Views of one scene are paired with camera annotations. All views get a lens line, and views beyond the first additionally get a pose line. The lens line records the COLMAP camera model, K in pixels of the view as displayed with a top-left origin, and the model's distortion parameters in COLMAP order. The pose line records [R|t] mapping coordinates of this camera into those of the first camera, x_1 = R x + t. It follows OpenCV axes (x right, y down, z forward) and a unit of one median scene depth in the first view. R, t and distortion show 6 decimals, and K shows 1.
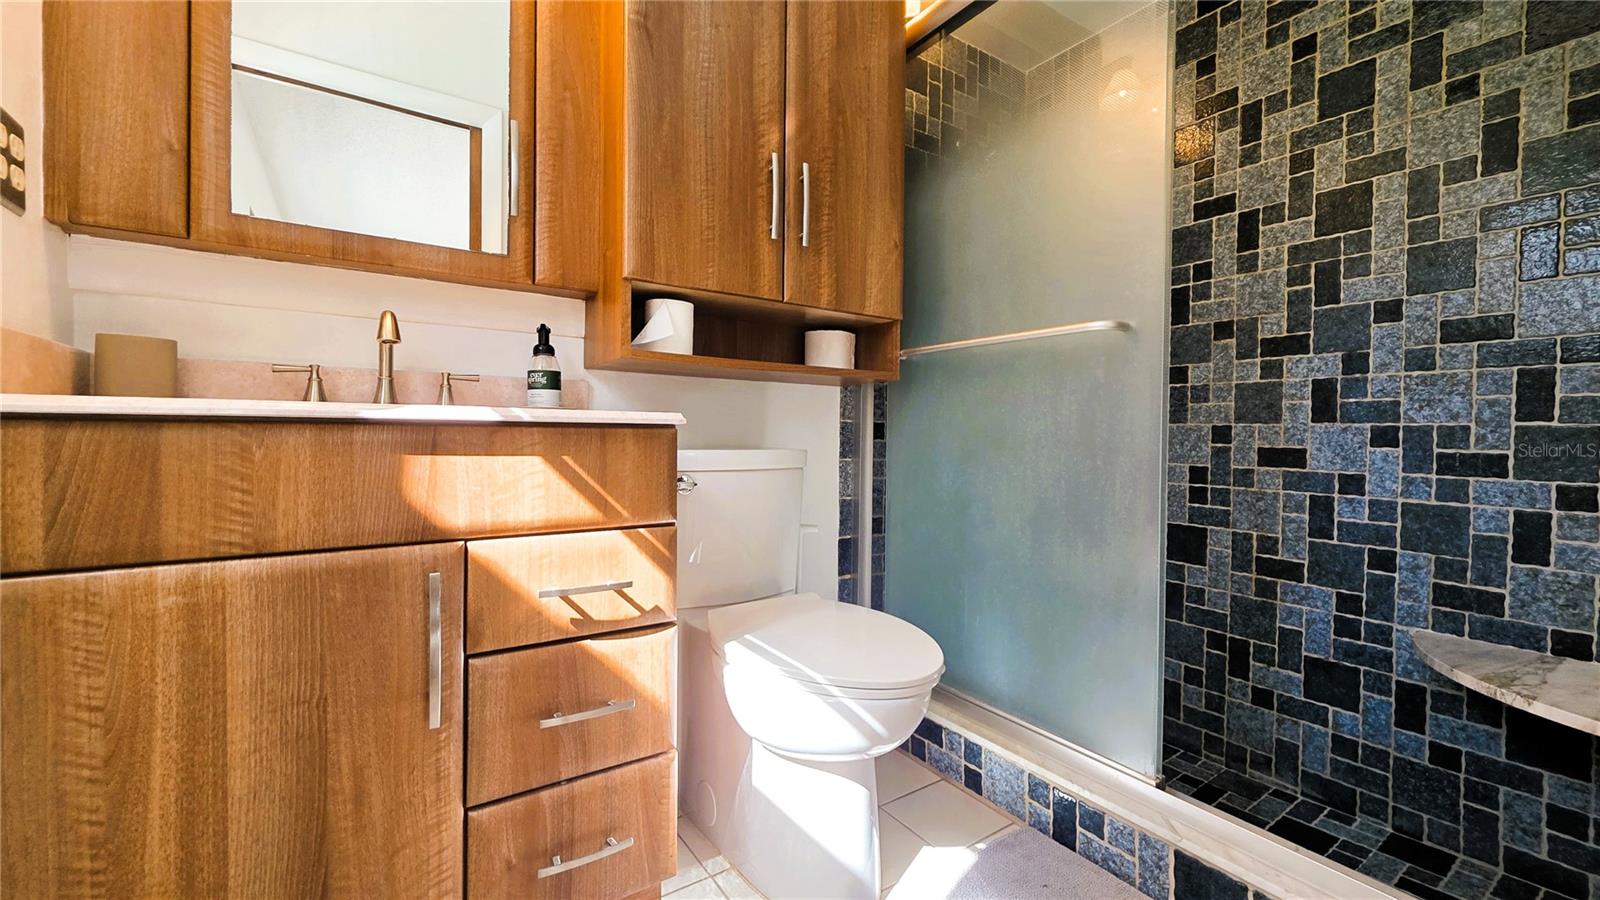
lens RADIAL K [[641.3, 0, 796.8], [0, 641.3, 439.0], [0, 0, 1]] dist [0.001463, -0.000836]
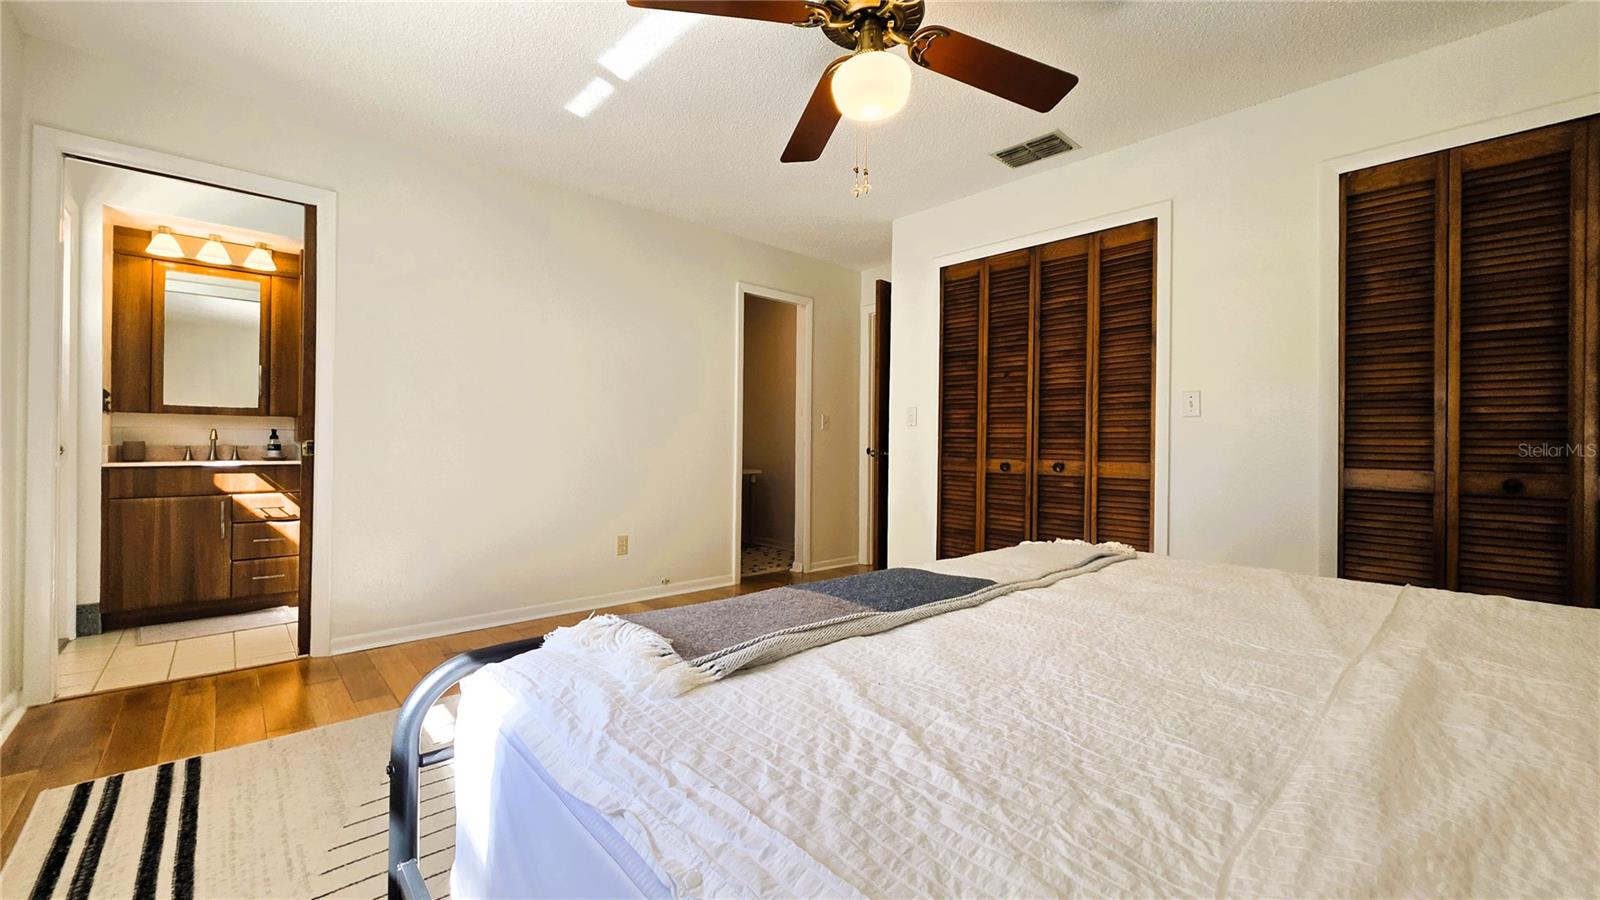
lens RADIAL K [[641.3, 0, 799.7], [0, 641.3, 444.5], [0, 0, 1]] dist [0.001463, -0.000836]
pose [[0.988928, 0.006308, 0.148259, 2.101441], [-0.005756, 0.999975, -0.004155, -0.142932], [-0.148282, 0.003256, 0.988940, -3.069112]]
